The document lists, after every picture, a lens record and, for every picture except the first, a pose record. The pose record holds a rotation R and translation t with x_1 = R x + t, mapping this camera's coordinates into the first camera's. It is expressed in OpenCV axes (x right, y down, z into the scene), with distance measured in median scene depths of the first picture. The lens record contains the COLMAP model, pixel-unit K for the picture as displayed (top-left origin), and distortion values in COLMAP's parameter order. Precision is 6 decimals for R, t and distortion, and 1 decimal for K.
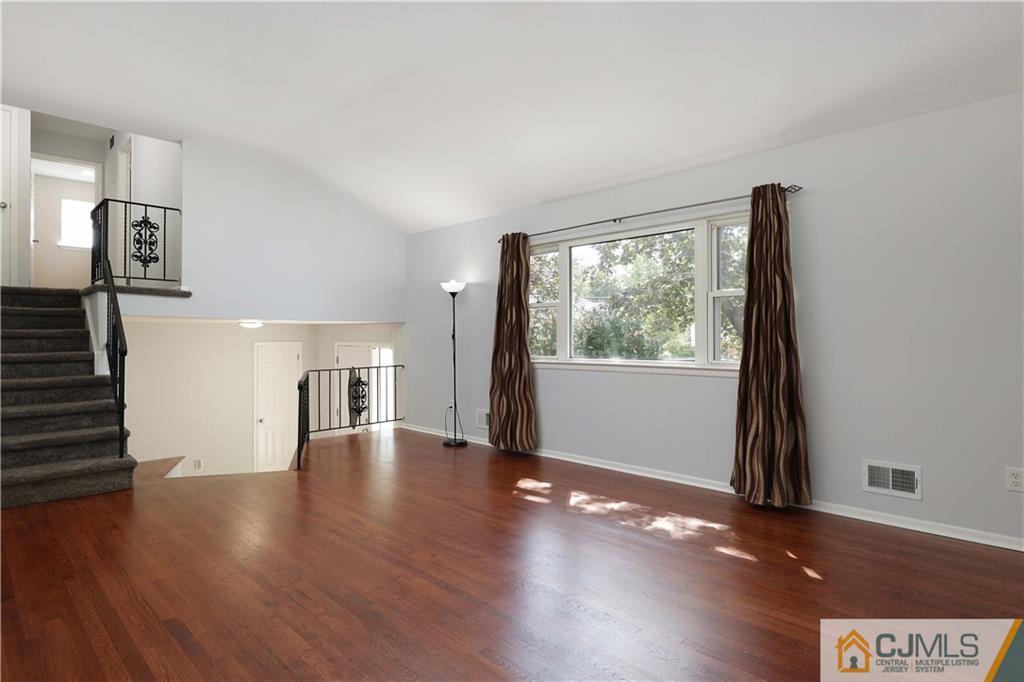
lens RADIAL K [[559.8, 0, 513.6], [0, 559.8, 324.5], [0, 0, 1]] dist [0.000192, -0.000303]
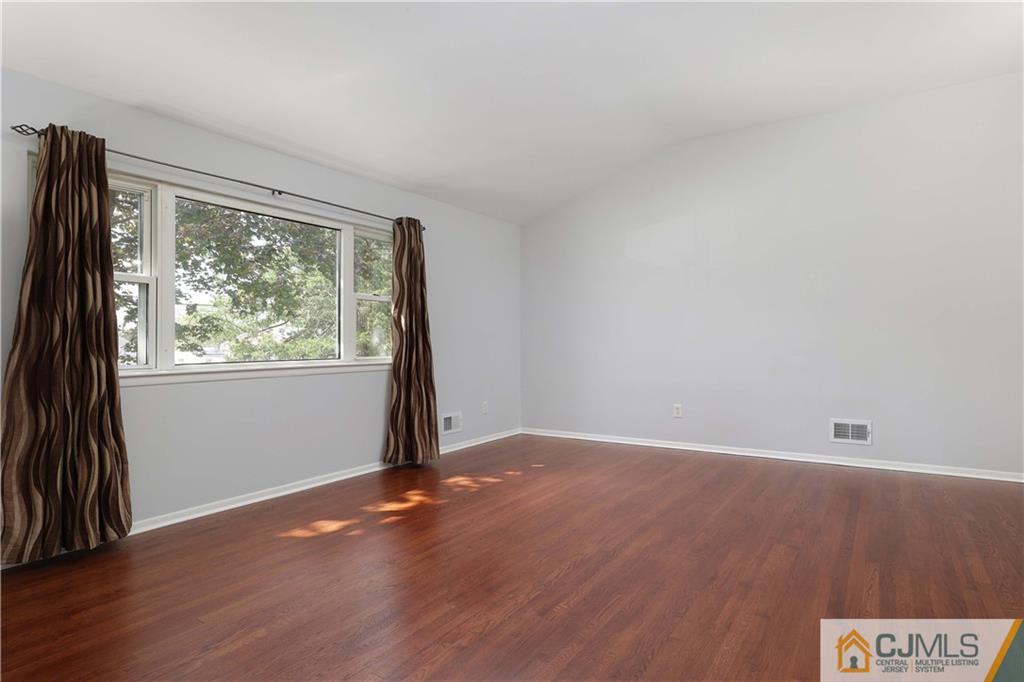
lens RADIAL K [[552.0, 0, 512.0], [0, 552.0, 341.0], [0, 0, 1]] dist [0.001131, 0.000943]
pose [[-0.191885, 0.009137, 0.981375, -0.799098], [-0.015926, 0.999796, -0.012423, 0.043215], [-0.981288, -0.018013, -0.191701, 0.963301]]
